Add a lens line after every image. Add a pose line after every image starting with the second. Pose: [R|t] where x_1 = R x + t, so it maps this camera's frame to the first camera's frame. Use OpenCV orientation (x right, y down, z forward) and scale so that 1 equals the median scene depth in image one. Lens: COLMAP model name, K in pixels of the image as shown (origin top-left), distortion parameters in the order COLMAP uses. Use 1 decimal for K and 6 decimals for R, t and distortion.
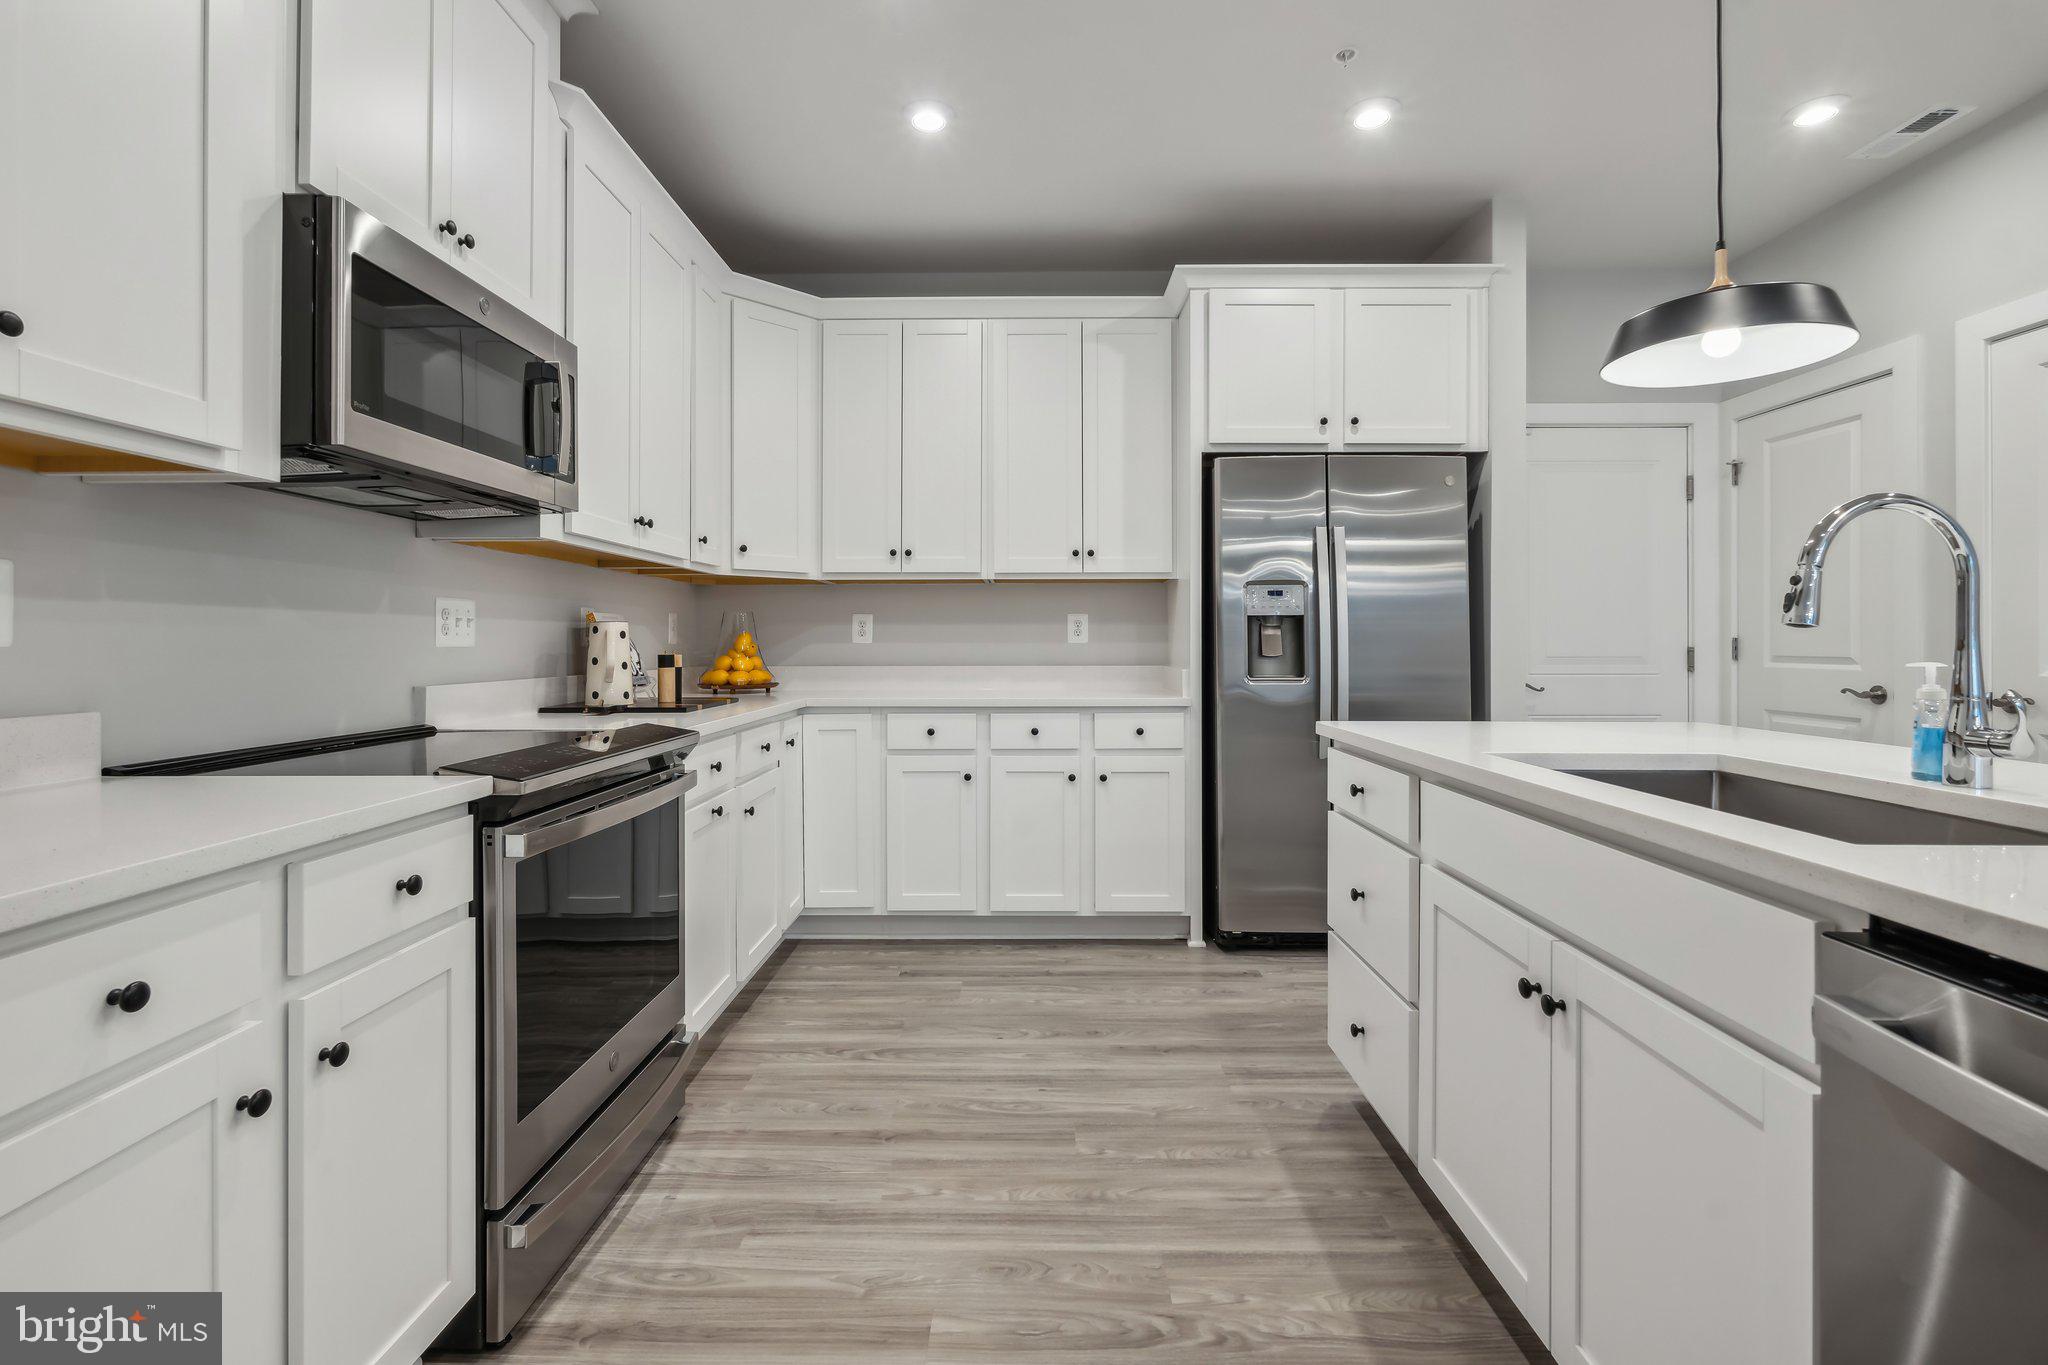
lens RADIAL K [[928.6, 0, 1024.0], [0, 928.6, 636.7], [0, 0, 1]] dist [0.000813, 0.000380]
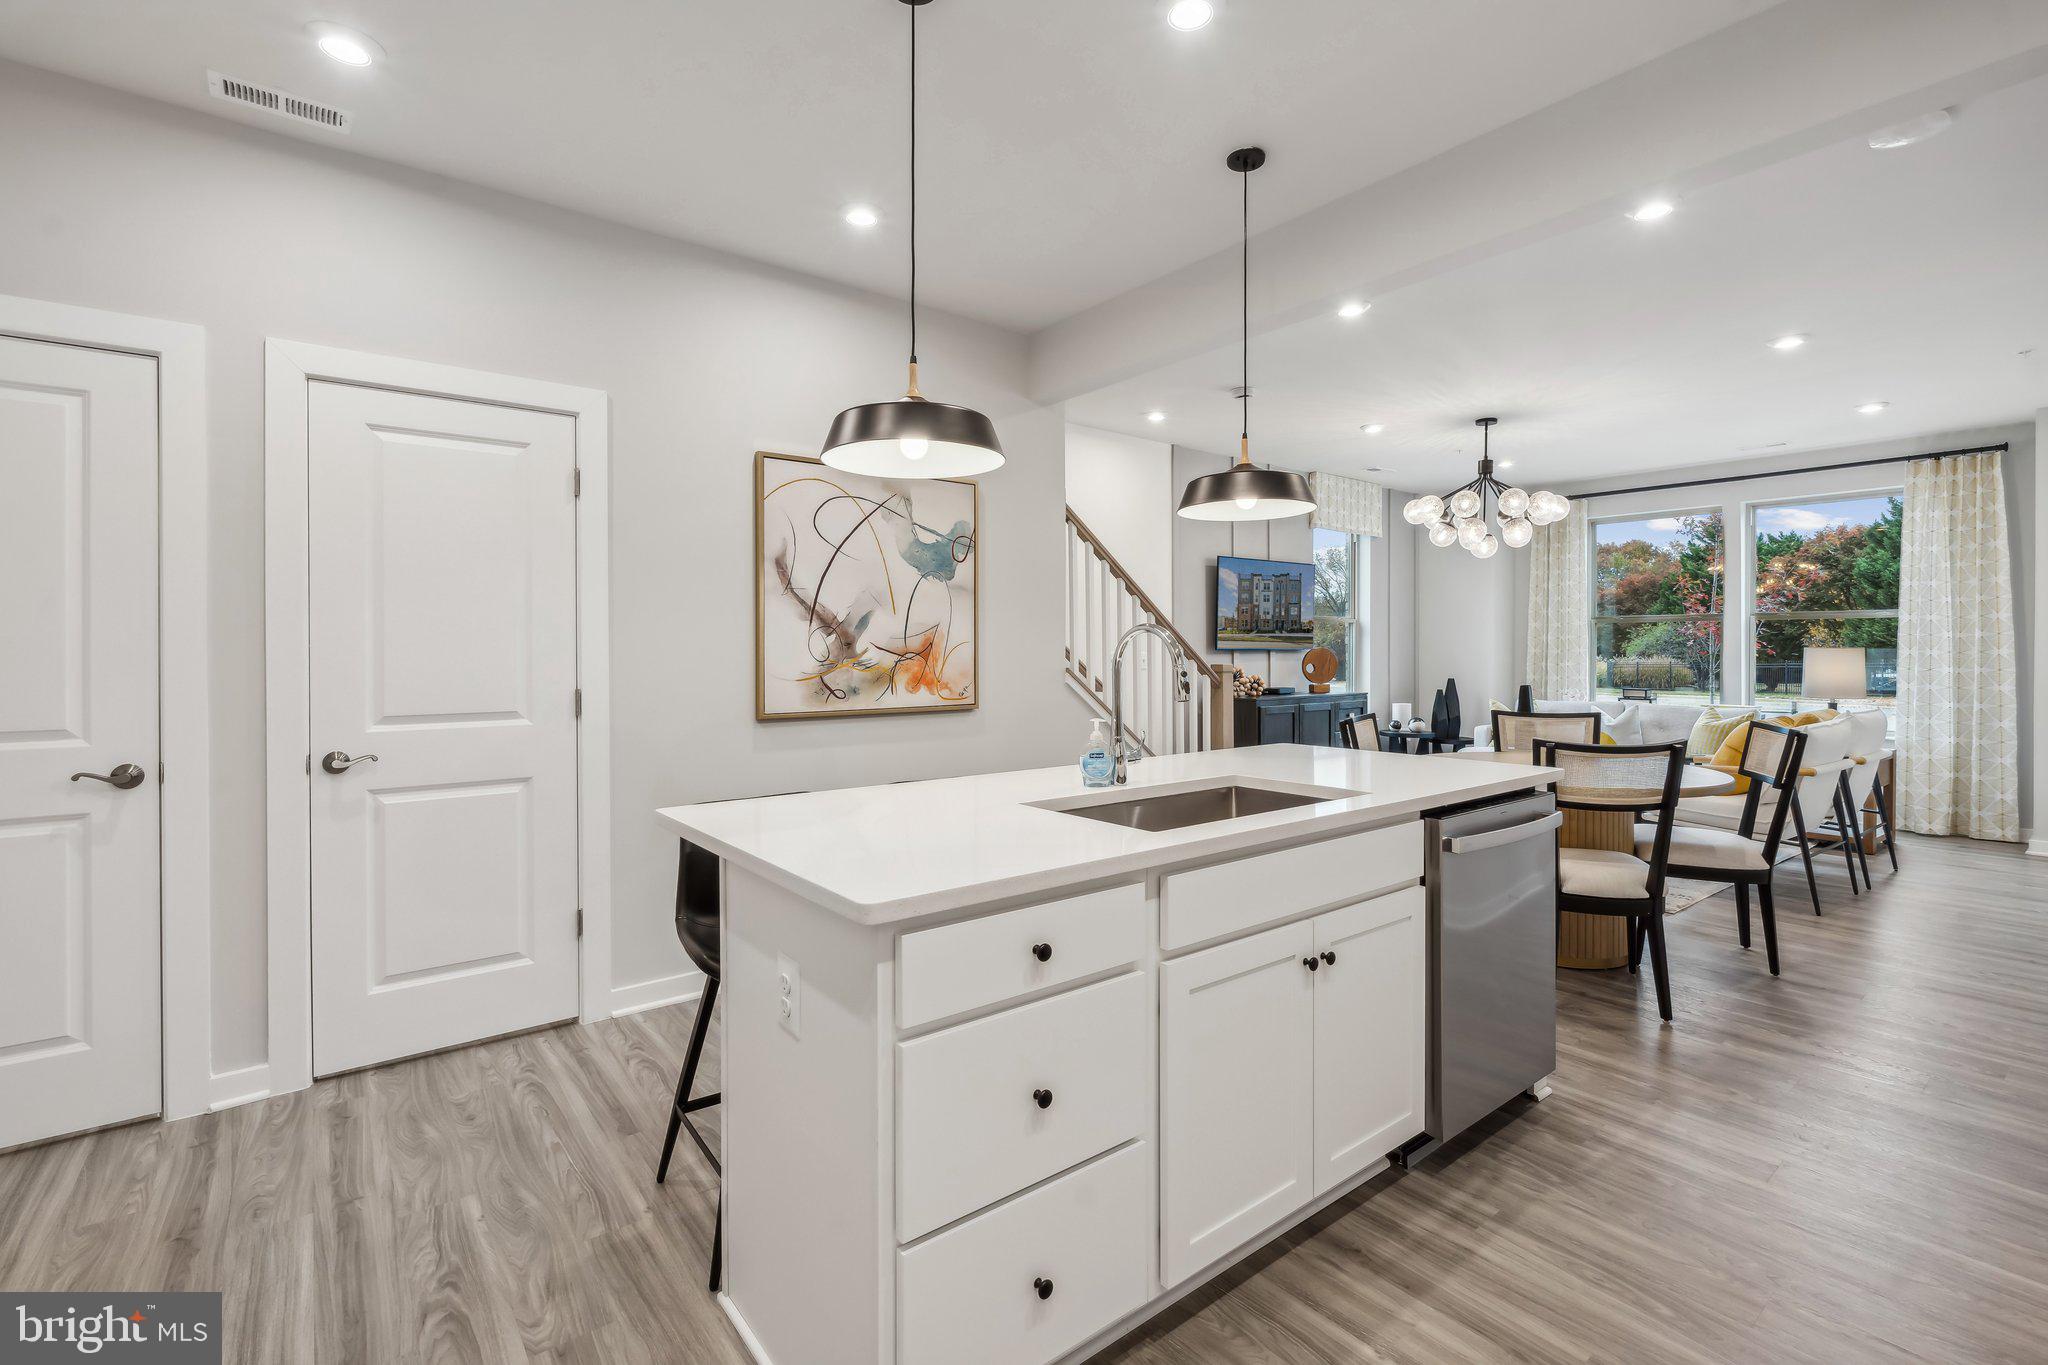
lens RADIAL K [[921.9, 0, 1024.9], [0, 921.9, 658.0], [0, 0, 1]] dist [-0.001454, 0.000723]
pose [[-0.628141, 0.012290, 0.778002, -0.106272], [0.008573, 0.999924, -0.008874, -0.019130], [-0.778052, 0.001096, -0.628199, 0.867789]]
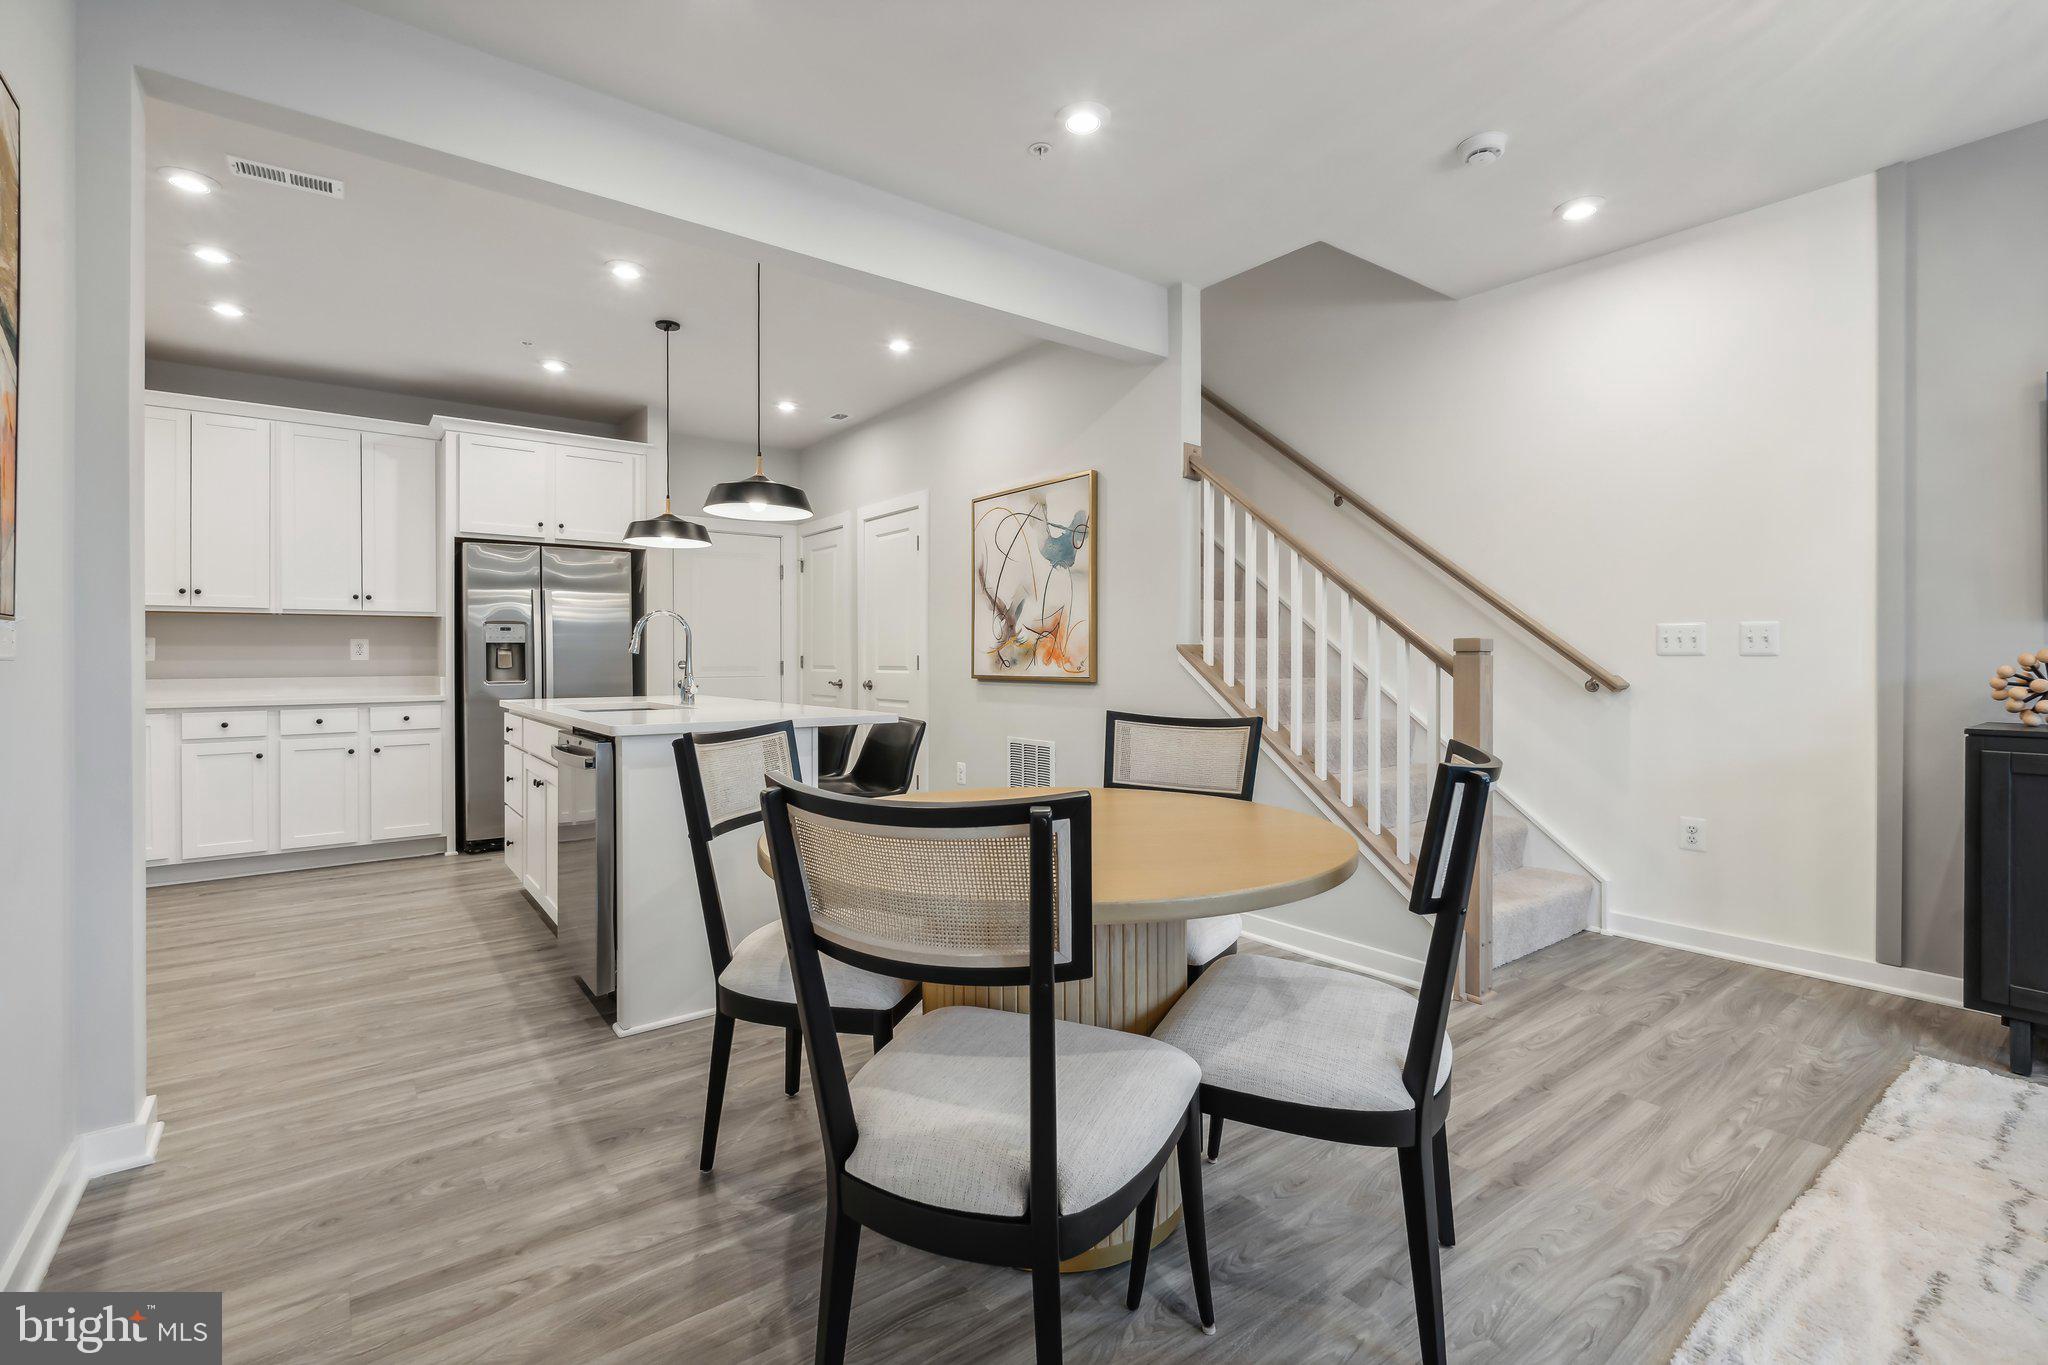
lens RADIAL K [[921.9, 0, 1024.9], [0, 921.9, 658.0], [0, 0, 1]] dist [-0.001454, 0.000723]
pose [[0.791197, -0.002424, 0.611556, 0.003851], [-0.000427, 0.999990, 0.004517, -0.003624], [-0.611561, -0.003835, 0.791188, -0.812286]]
